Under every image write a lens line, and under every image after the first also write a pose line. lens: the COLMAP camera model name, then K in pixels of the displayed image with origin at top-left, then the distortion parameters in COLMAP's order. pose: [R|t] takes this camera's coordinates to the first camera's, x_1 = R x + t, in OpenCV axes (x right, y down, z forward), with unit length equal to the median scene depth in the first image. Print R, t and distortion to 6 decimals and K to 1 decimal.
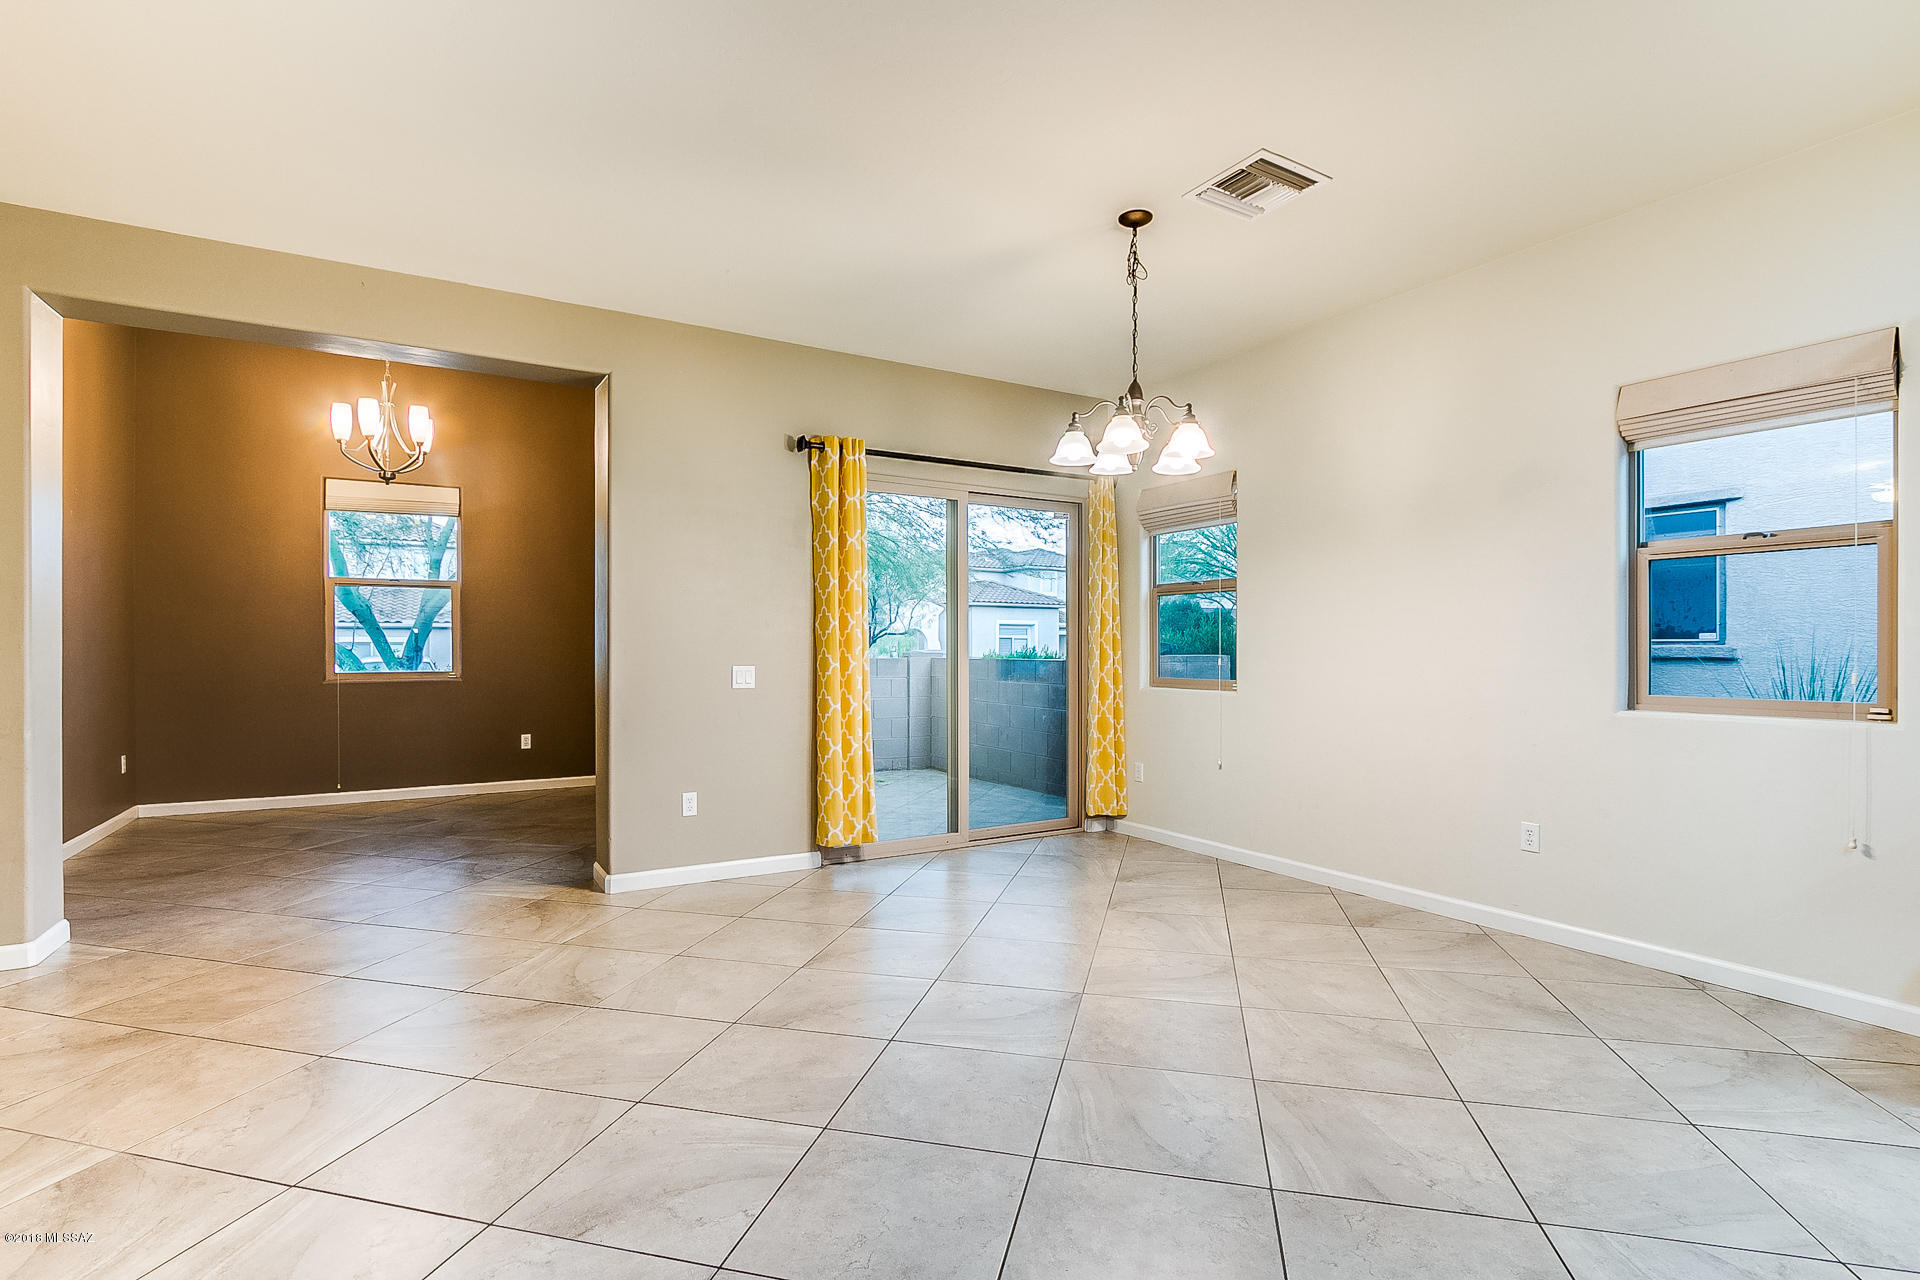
lens RADIAL K [[909.6, 0, 955.4], [0, 909.6, 657.1], [0, 0, 1]] dist [-0.018085, 0.001644]
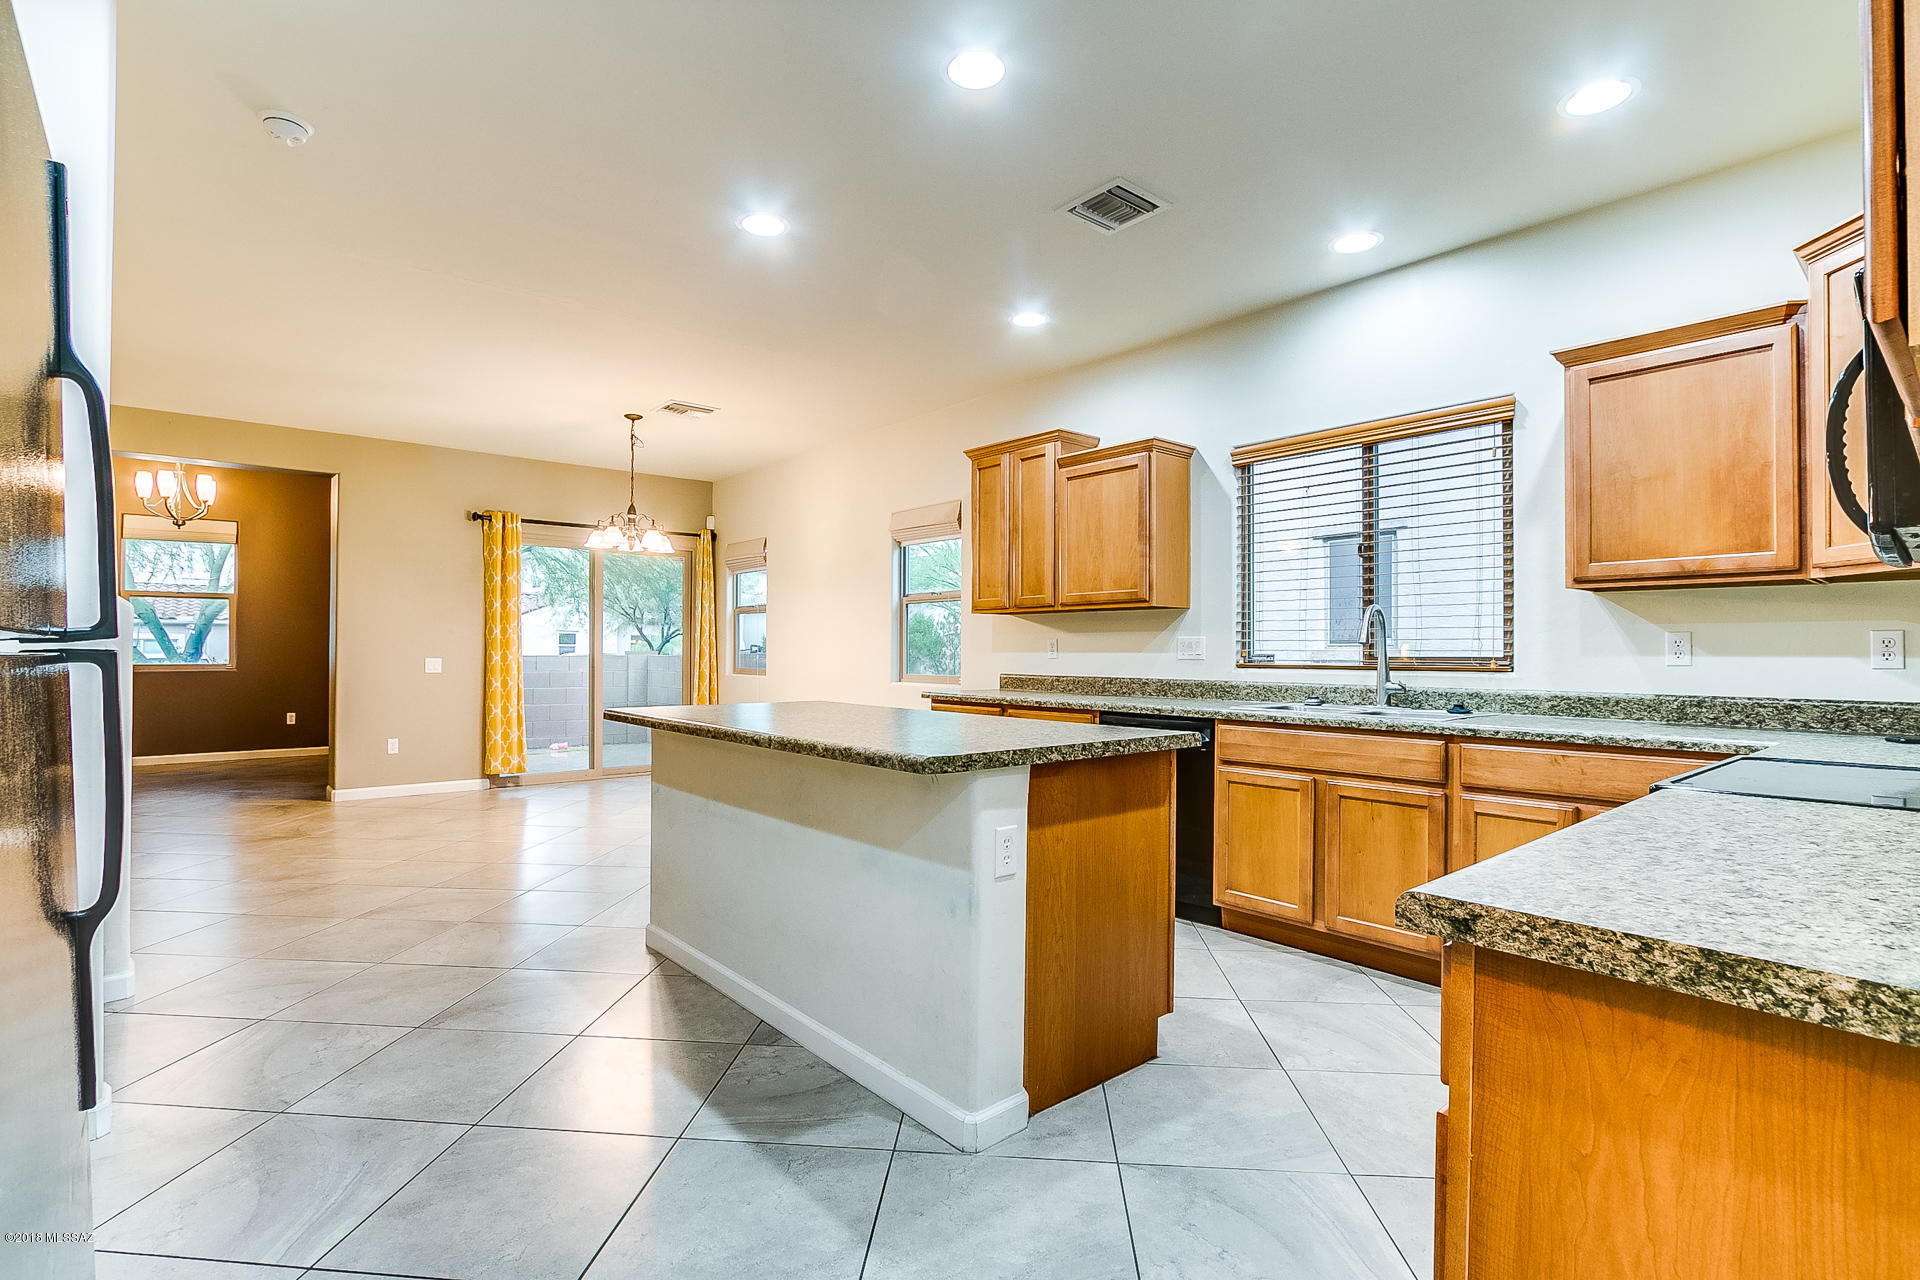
lens RADIAL K [[902.8, 0, 936.5], [0, 902.8, 640.8], [0, 0, 1]] dist [-0.016445, 0.000632]
pose [[0.987295, 0.005777, 0.158791, 0.368731], [-0.003066, 0.999845, -0.017318, 0.003869], [-0.158867, 0.016611, 0.987160, -0.649169]]
